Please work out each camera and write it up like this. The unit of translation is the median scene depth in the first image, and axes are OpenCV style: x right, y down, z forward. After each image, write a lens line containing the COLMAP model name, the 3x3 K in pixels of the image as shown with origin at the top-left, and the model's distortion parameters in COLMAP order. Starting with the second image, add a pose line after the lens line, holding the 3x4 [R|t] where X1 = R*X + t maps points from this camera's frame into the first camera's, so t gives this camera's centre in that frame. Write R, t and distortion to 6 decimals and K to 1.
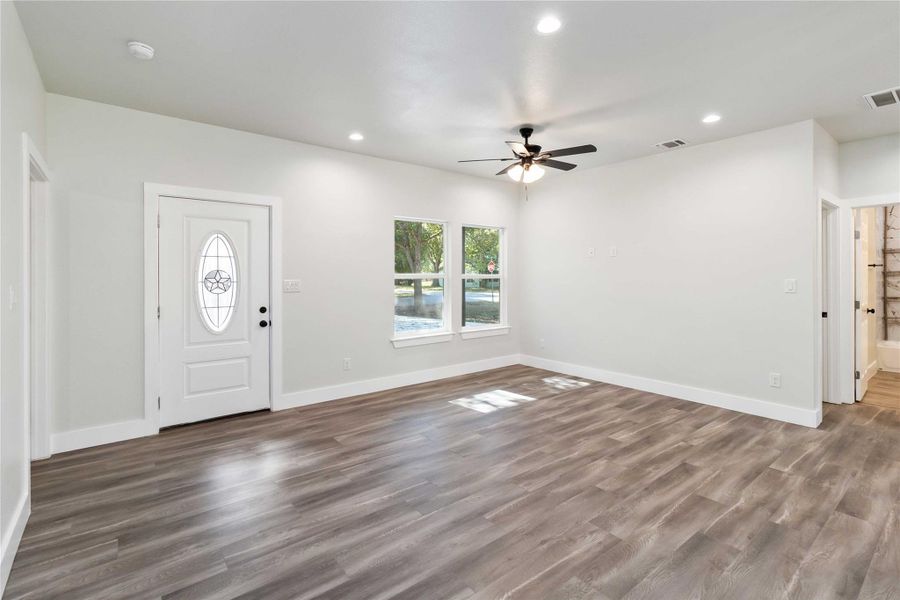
lens RADIAL K [[417.3, 0, 446.9], [0, 417.3, 278.1], [0, 0, 1]] dist [-0.001726, -0.000049]
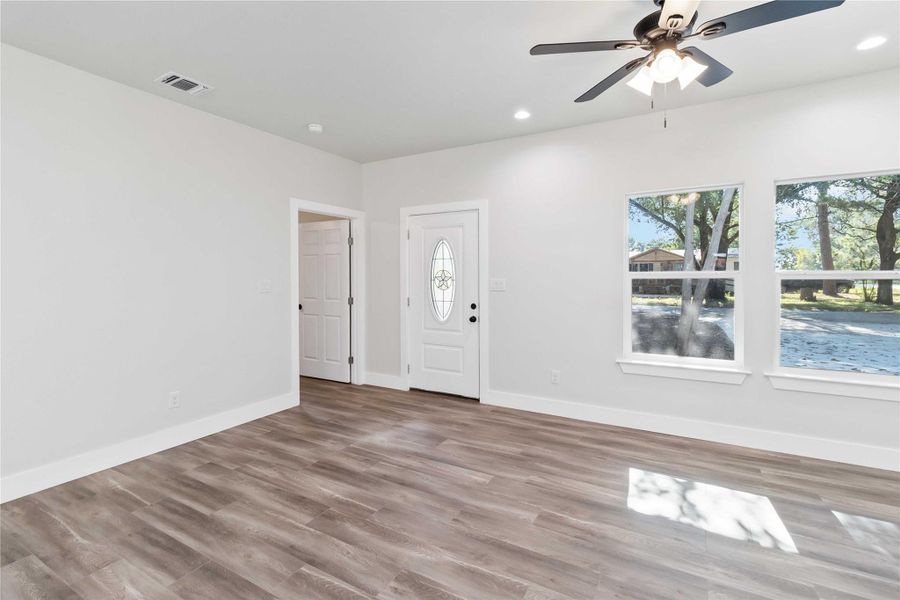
lens RADIAL K [[431.9, 0, 485.1], [0, 431.9, 276.1], [0, 0, 1]] dist [-0.000139, 0.000139]
pose [[0.377620, 0.001191, -0.925960, 0.726042], [-0.004174, 0.999991, -0.000416, -0.002550], [0.925951, 0.004022, 0.377621, 0.718073]]
